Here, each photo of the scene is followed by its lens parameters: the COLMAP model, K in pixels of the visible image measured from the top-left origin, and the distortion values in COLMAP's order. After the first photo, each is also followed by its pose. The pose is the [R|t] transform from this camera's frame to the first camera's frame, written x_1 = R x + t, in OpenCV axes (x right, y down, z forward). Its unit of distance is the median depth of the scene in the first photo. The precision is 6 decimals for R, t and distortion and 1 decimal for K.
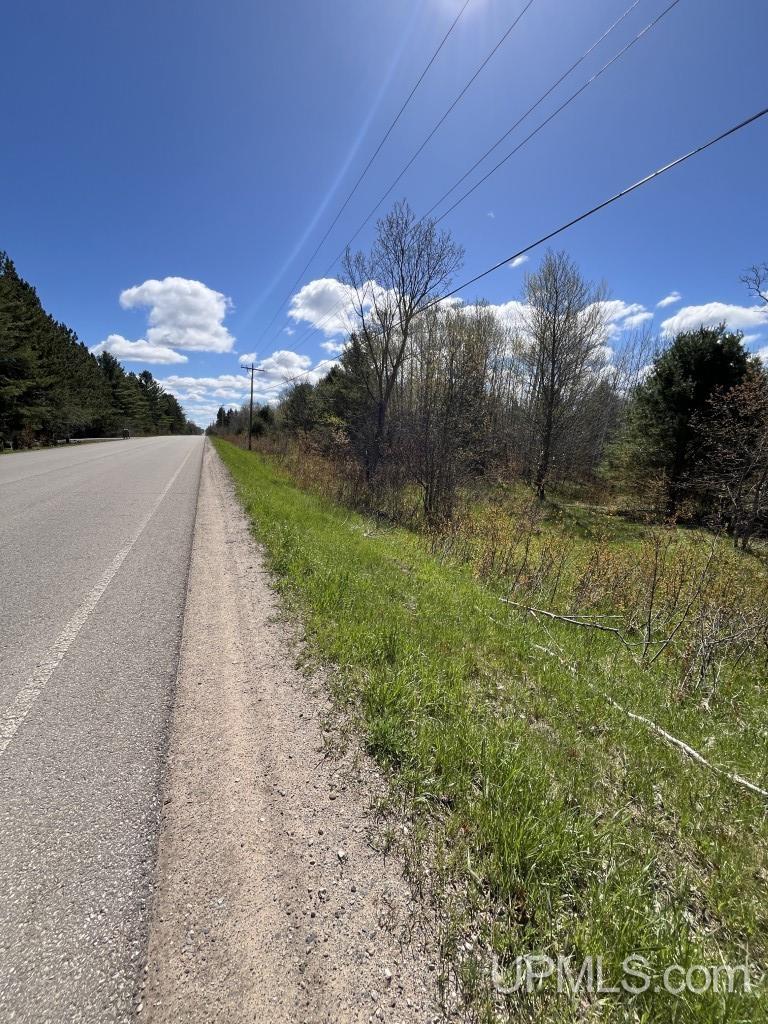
lens RADIAL K [[415.5, 0, 382.0], [0, 415.5, 511.7], [0, 0, 1]] dist [0.000017, -0.000335]
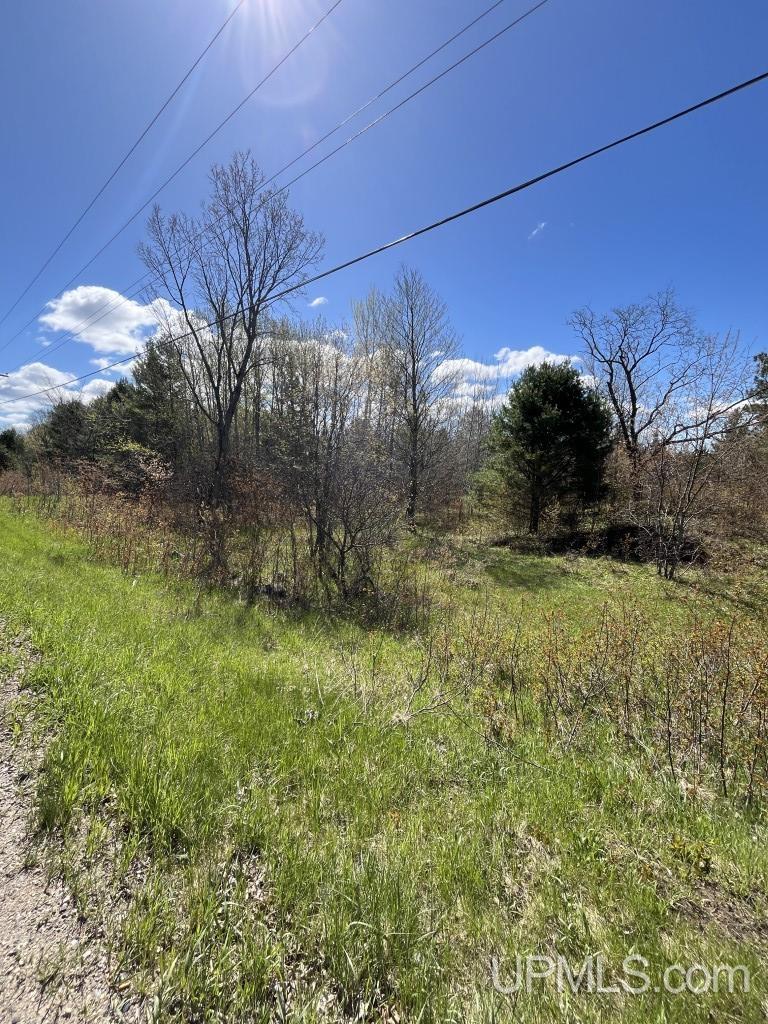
lens RADIAL K [[416.1, 0, 382.7], [0, 416.1, 509.6], [0, 0, 1]] dist [-0.000782, -0.000190]
pose [[0.897696, -0.057102, 0.436899, -0.045166], [0.089075, 0.994612, -0.053029, -0.026031], [-0.431517, 0.086520, 0.897946, 0.137203]]
